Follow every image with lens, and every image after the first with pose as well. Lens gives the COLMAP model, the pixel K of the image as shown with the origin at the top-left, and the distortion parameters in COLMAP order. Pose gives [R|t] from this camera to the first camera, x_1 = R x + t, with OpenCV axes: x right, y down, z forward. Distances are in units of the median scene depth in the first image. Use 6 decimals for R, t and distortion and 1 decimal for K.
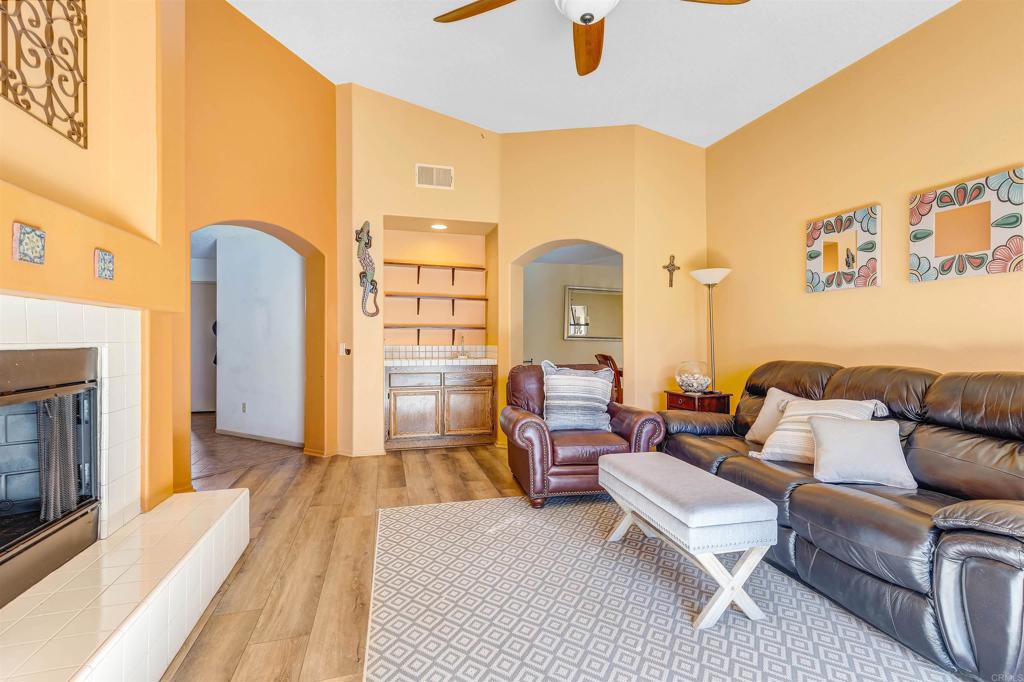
lens RADIAL K [[470.9, 0, 512.0], [0, 470.9, 341.0], [0, 0, 1]] dist [0.019470, -0.000137]
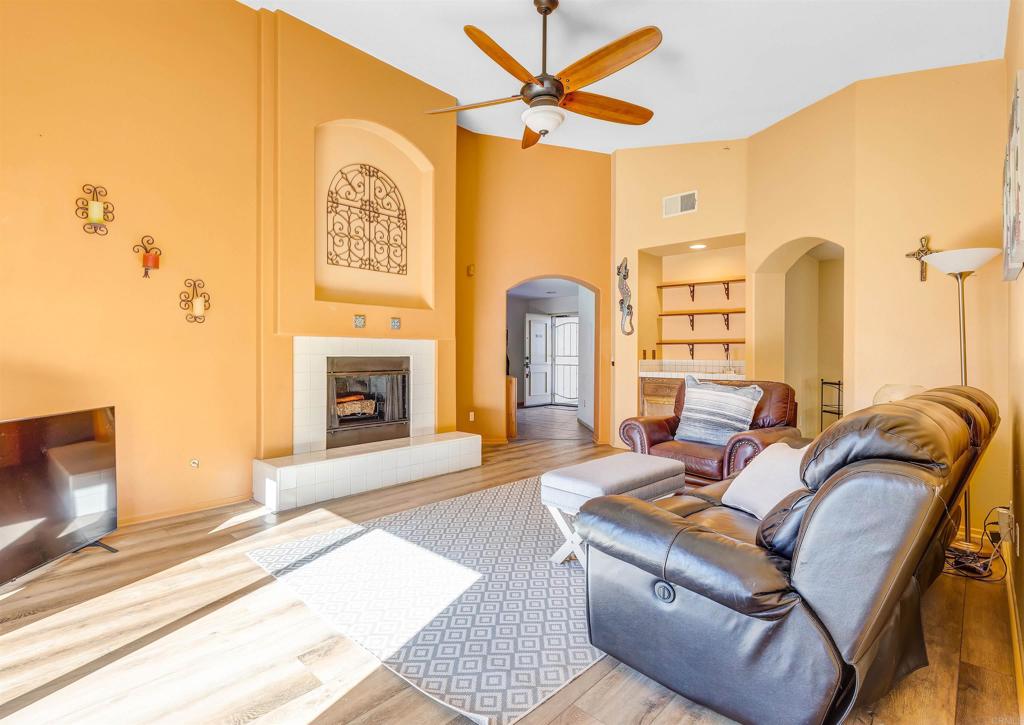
lens RADIAL K [[490.7, 0, 477.3], [0, 490.7, 361.2], [0, 0, 1]] dist [0.001810, 0.000176]
pose [[0.487632, 0.013745, -0.872941, 0.618056], [-0.005365, 0.999904, 0.012747, 0.001321], [0.873033, -0.001533, 0.487659, 0.042453]]
